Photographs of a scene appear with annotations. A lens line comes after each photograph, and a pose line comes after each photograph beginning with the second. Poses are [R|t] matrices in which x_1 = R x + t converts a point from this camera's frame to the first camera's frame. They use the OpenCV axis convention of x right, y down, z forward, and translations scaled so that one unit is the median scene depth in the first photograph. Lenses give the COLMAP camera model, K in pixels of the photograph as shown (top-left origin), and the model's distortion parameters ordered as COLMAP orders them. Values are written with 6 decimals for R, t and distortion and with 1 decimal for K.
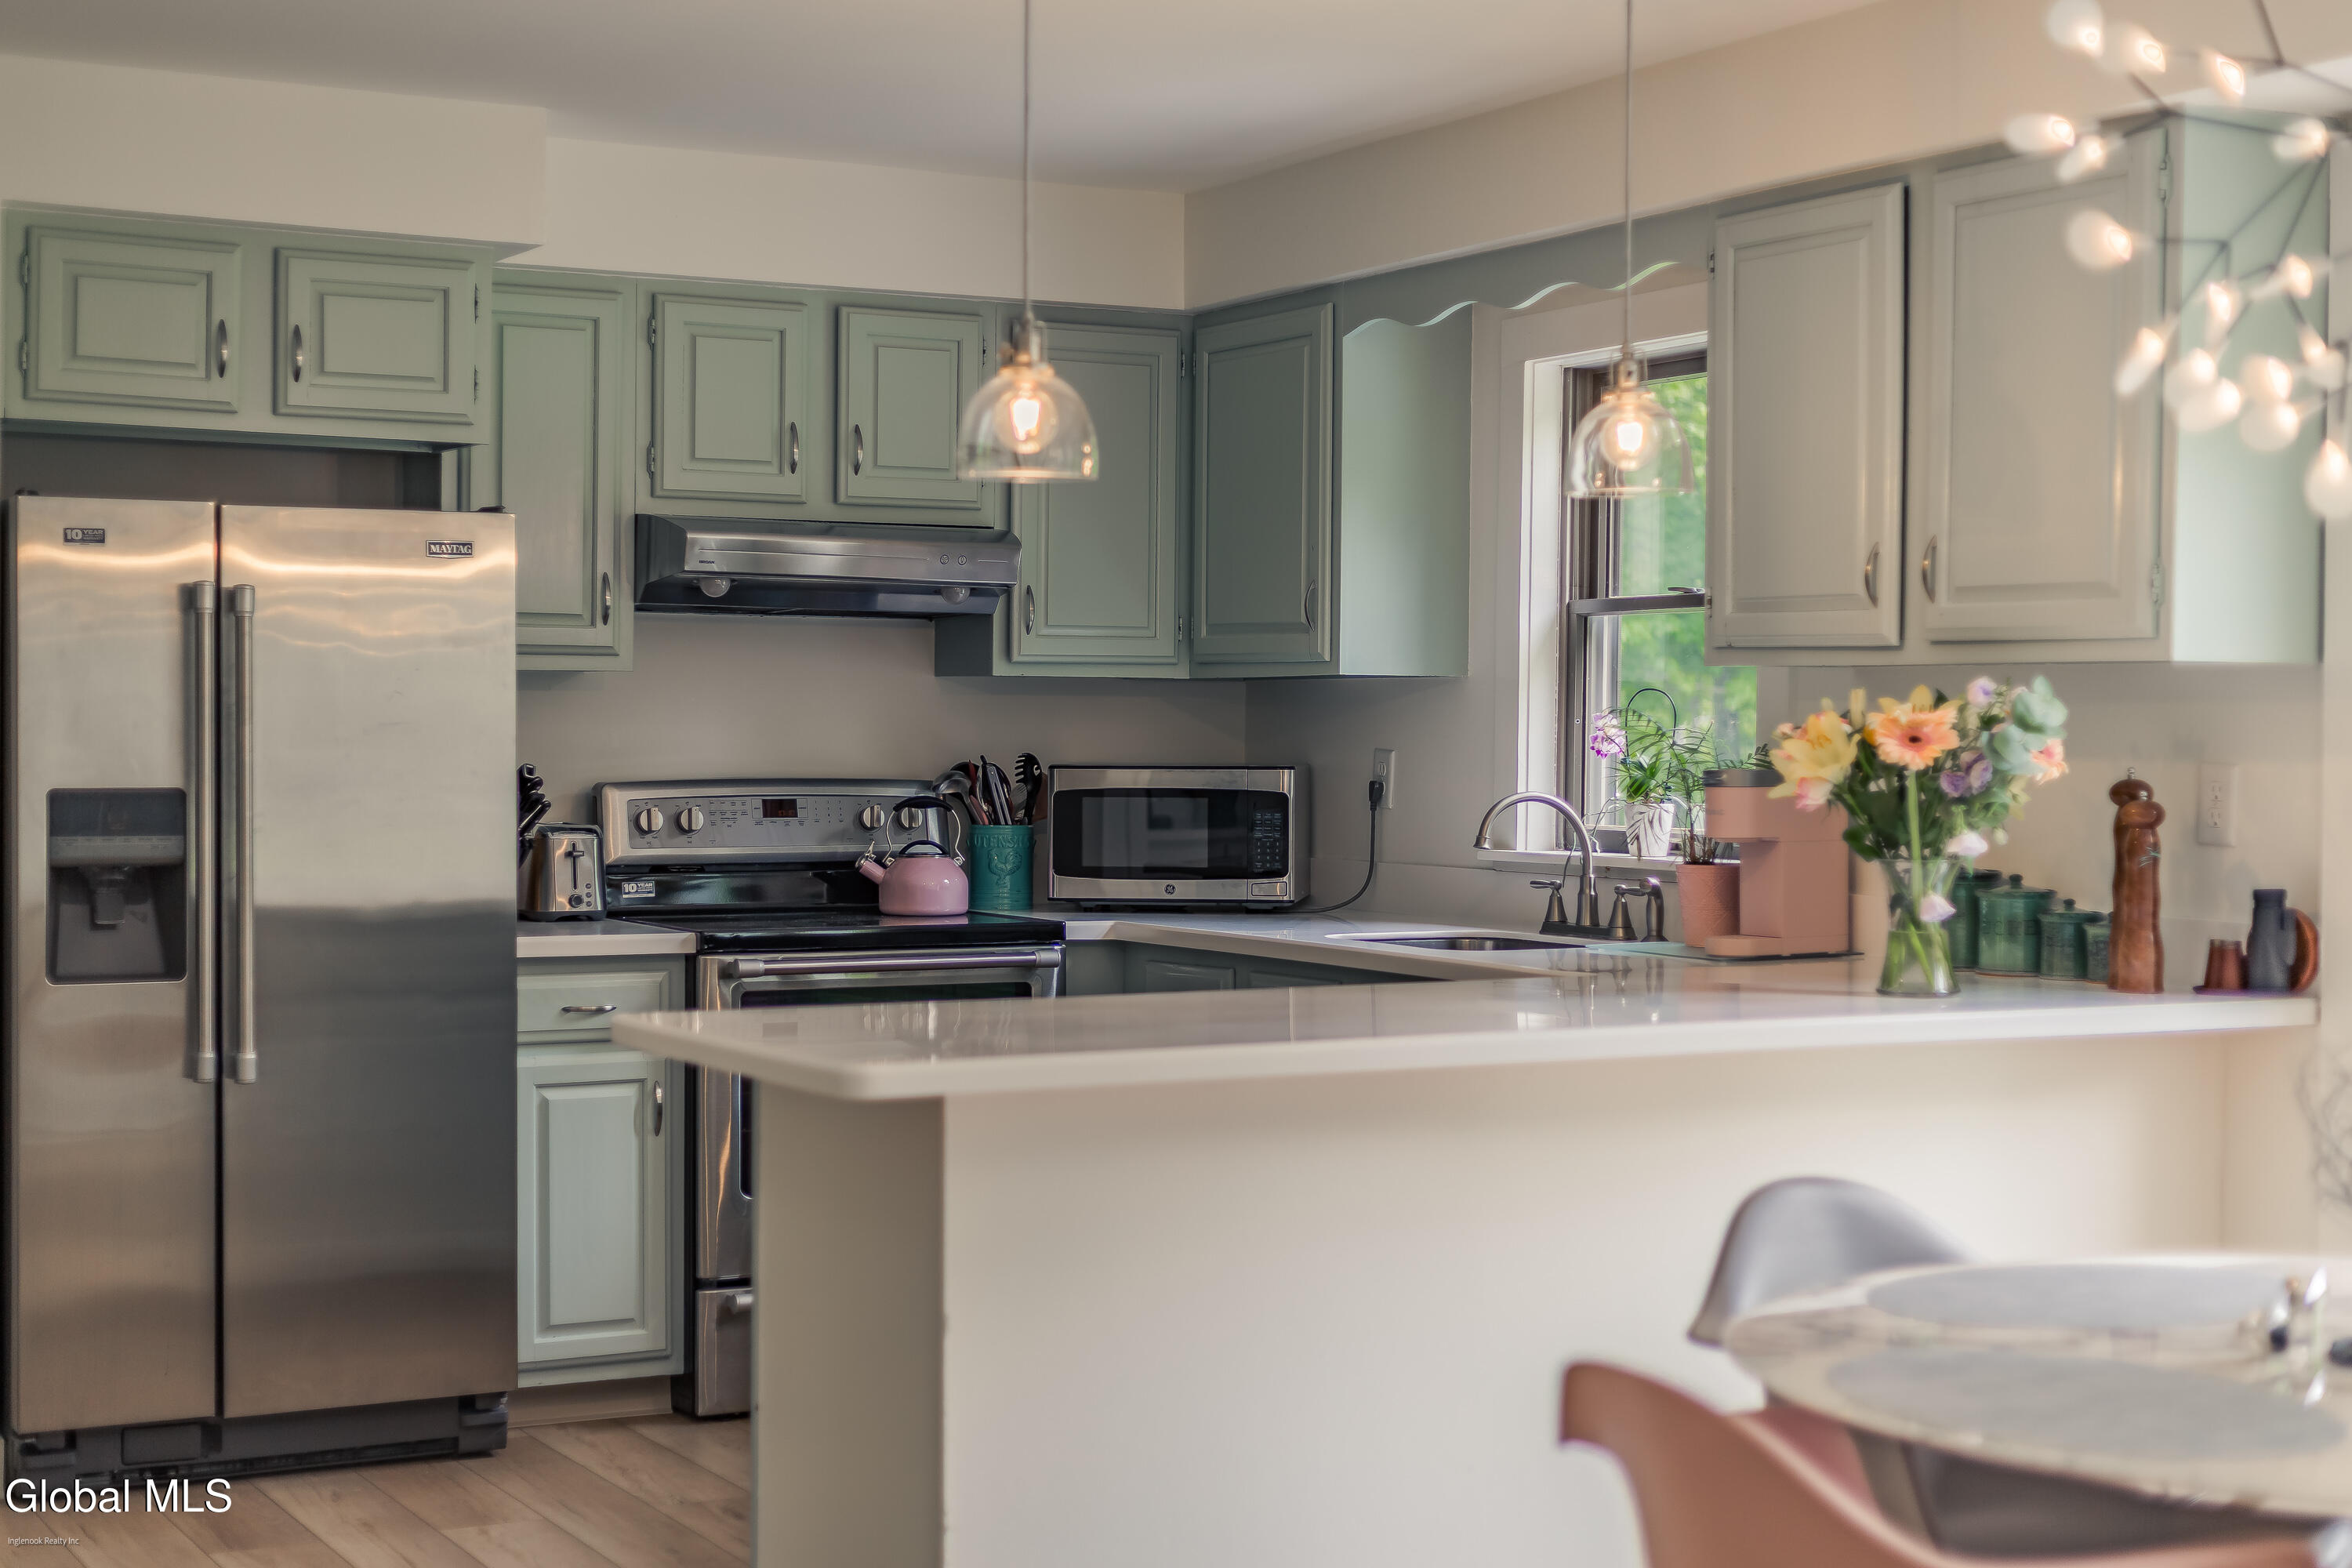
lens RADIAL K [[3456.7, 0, 1174.1], [0, 3456.7, 785.4], [0, 0, 1]] dist [-0.047159, 0.000000]
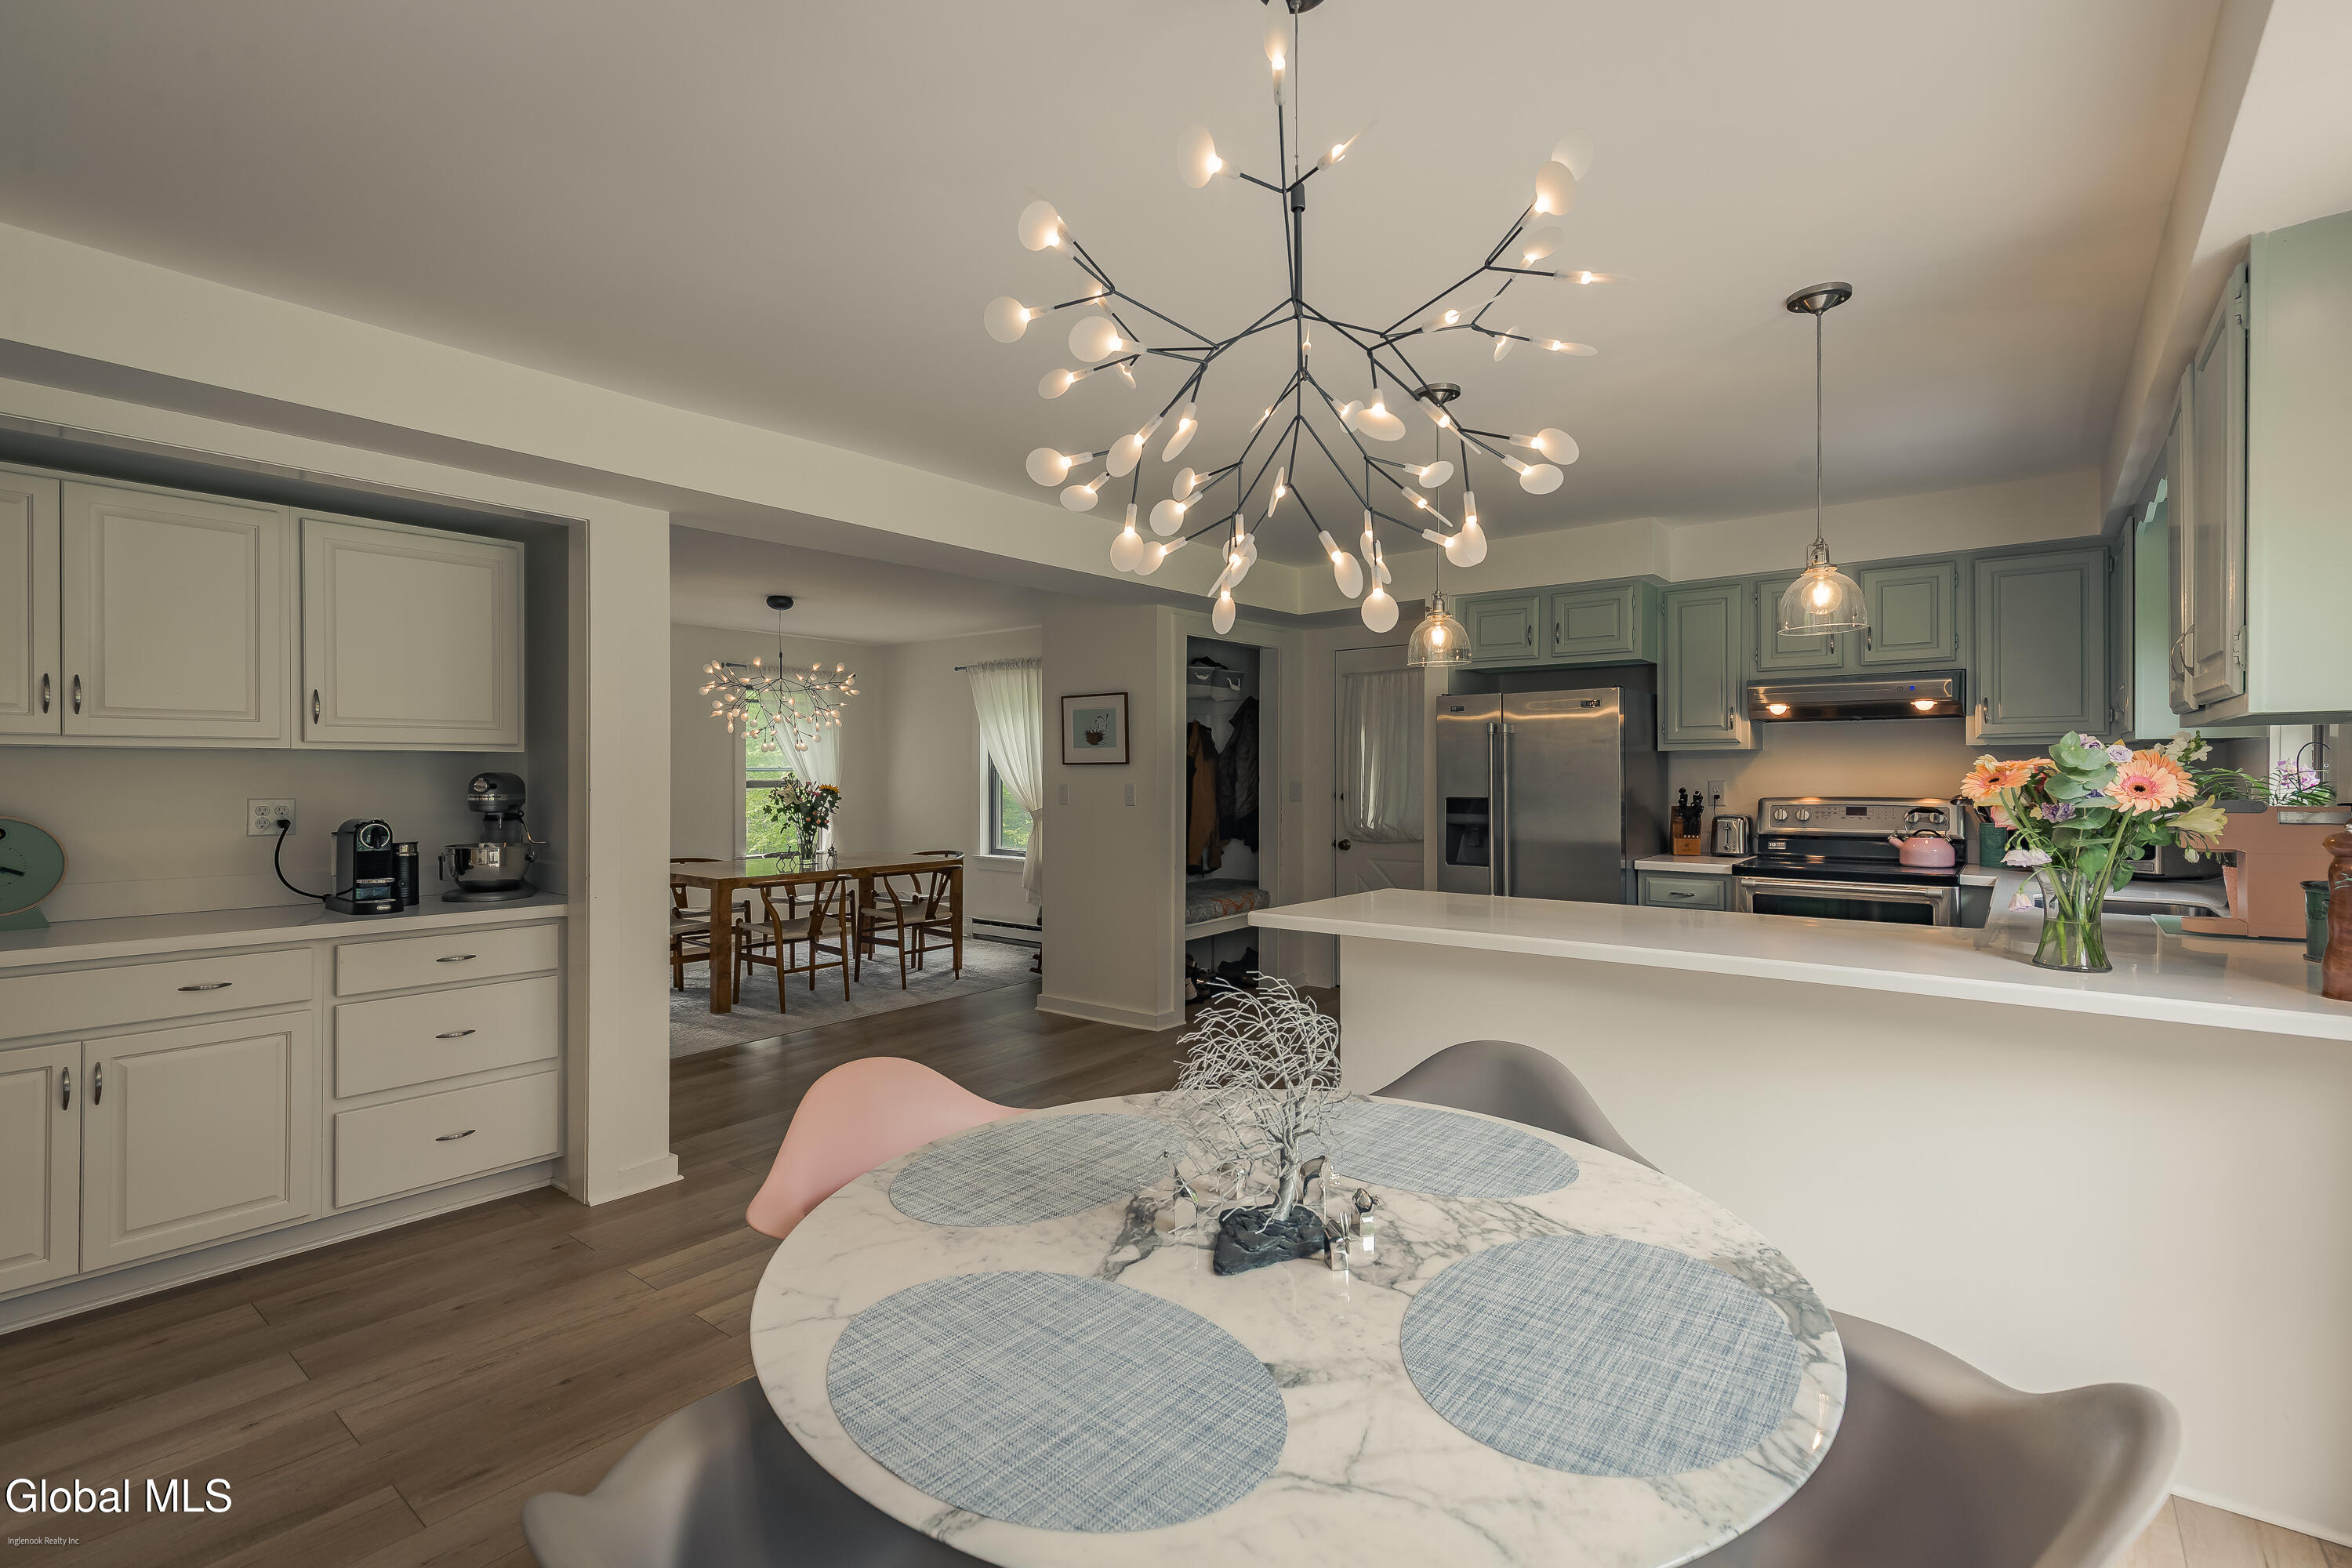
lens RADIAL K [[1057.9, 0, 1176.4], [0, 1057.9, 772.4], [0, 0, 1]] dist [0.005292, -0.000471]
pose [[0.402568, -0.007980, -0.915355, 0.328526], [-0.006819, 0.999908, -0.011716, -0.007006], [0.915365, 0.010958, 0.402476, 0.368003]]
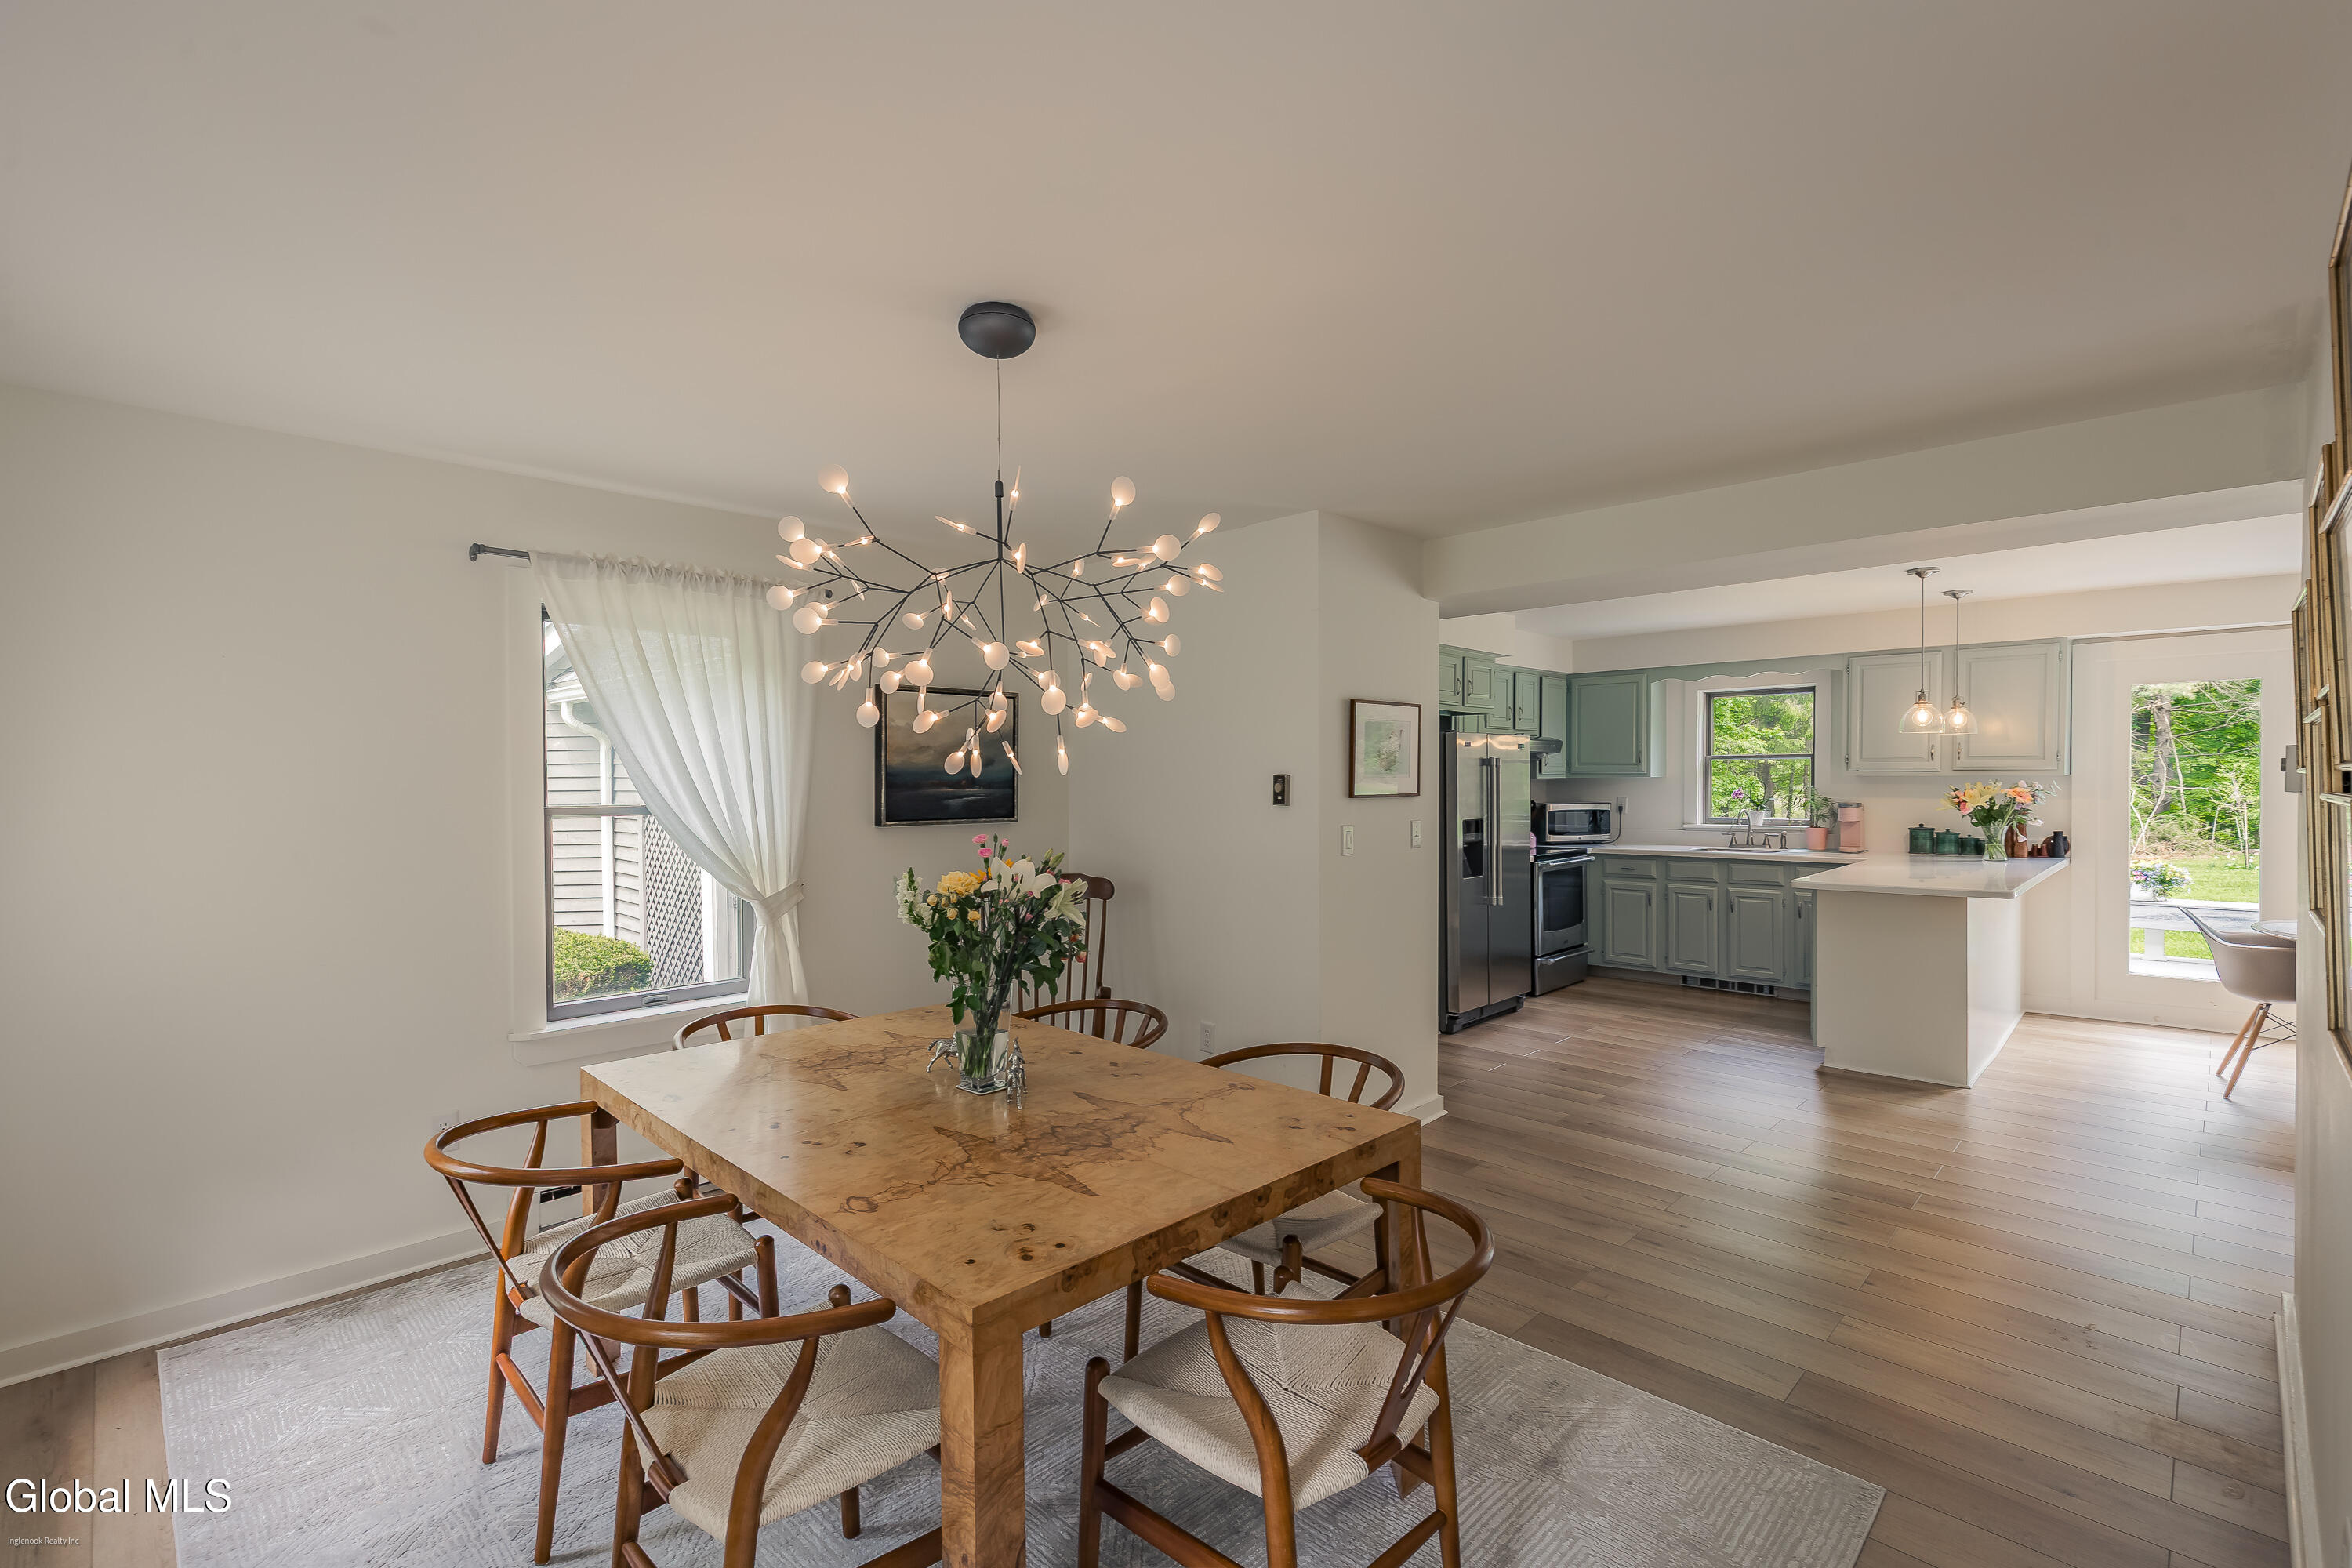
lens RADIAL K [[1057.9, 0, 1180.0], [0, 1057.9, 784.2], [0, 0, 1]] dist [0.005292, -0.000471]
pose [[0.951927, -0.014607, 0.305977, -0.759433], [0.018040, 0.999802, -0.008395, -0.024320], [-0.305794, 0.013512, 0.952002, 0.102467]]
